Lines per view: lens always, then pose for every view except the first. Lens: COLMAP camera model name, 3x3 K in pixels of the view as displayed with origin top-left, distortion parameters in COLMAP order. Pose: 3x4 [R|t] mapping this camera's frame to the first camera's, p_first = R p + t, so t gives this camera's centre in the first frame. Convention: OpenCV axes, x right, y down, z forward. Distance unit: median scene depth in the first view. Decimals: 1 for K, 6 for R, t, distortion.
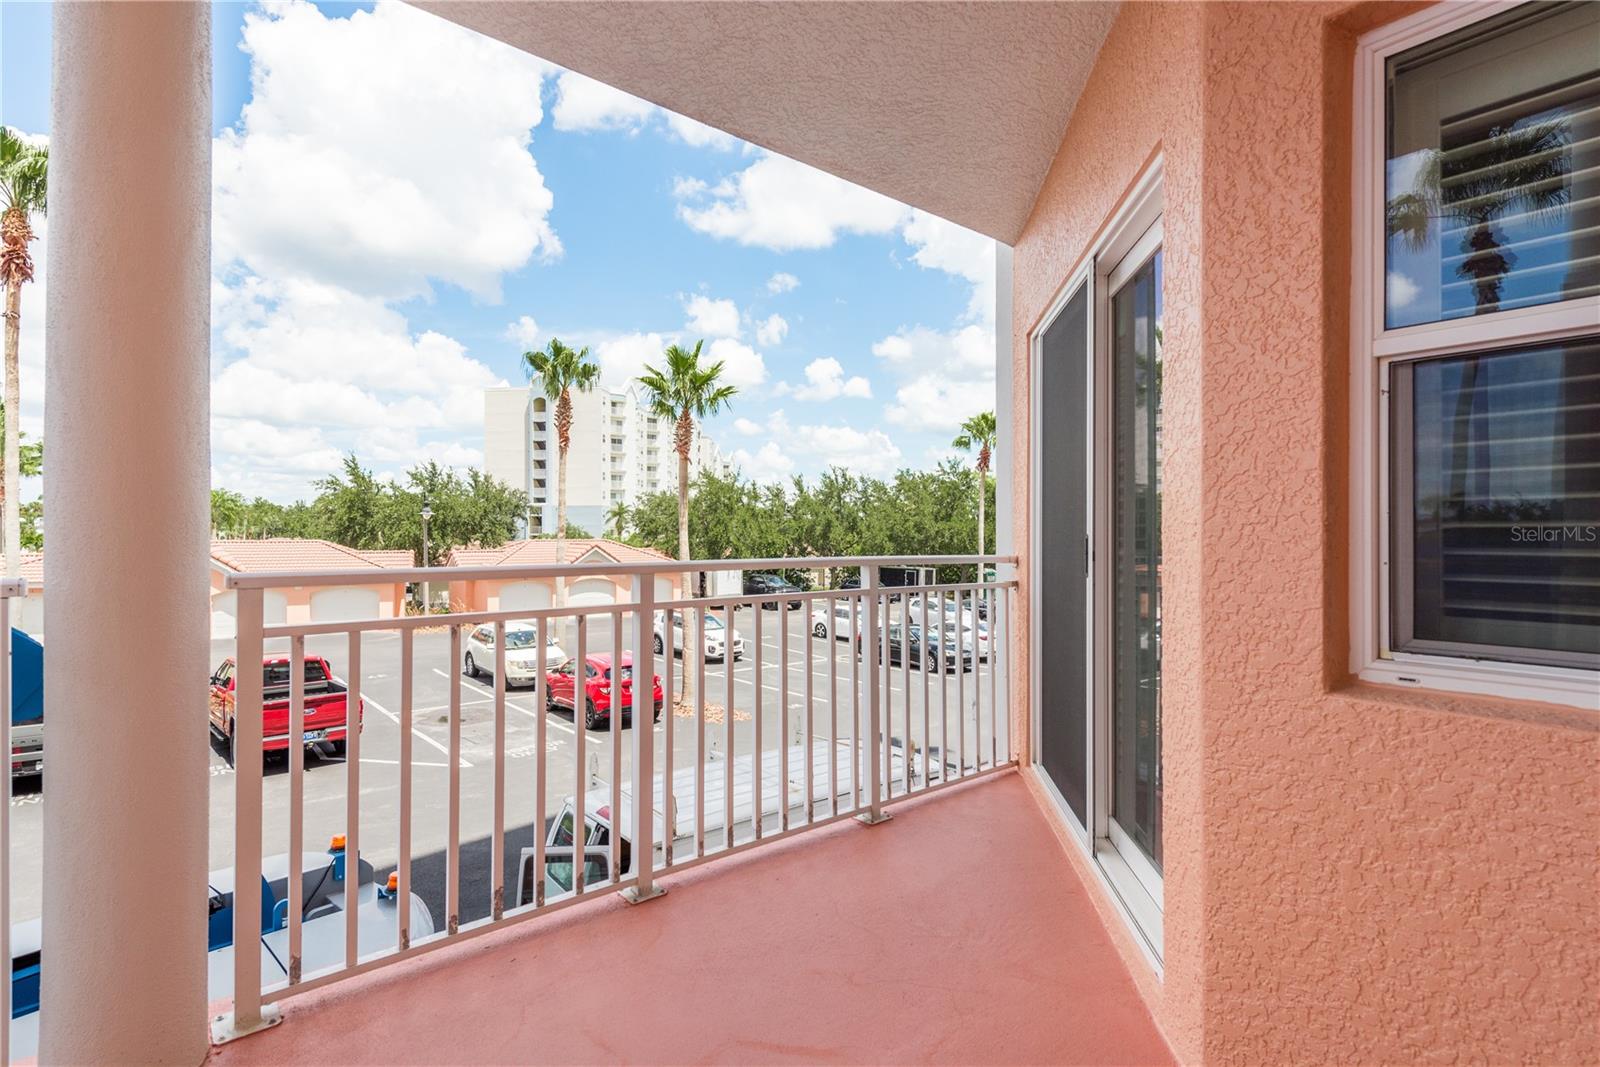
lens RADIAL K [[768.9, 0, 800.0], [0, 768.9, 533.5], [0, 0, 1]] dist [0.014478, -0.000384]
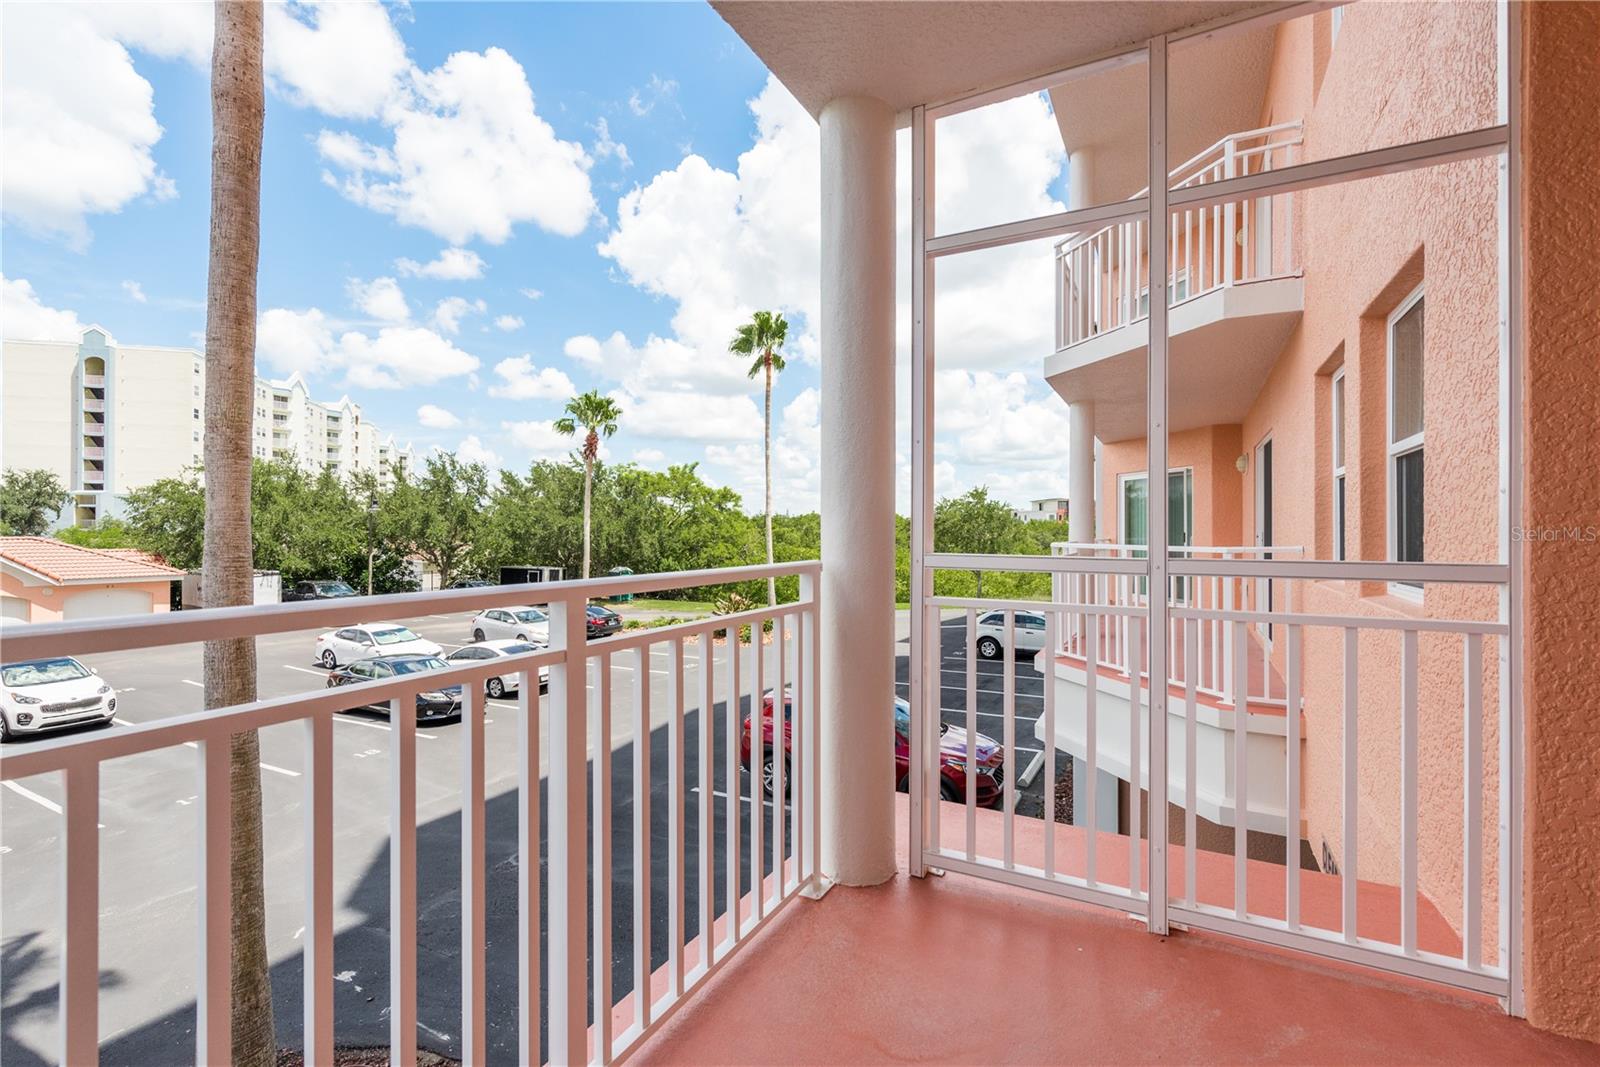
lens RADIAL K [[673.9, 0, 806.4], [0, 673.9, 533.4], [0, 0, 1]] dist [-0.002184, -0.005953]
pose [[0.925832, 0.000774, 0.377935, 0.135576], [-0.002850, 0.999984, 0.004932, -0.000472], [-0.377925, -0.005644, 0.925819, 0.144184]]
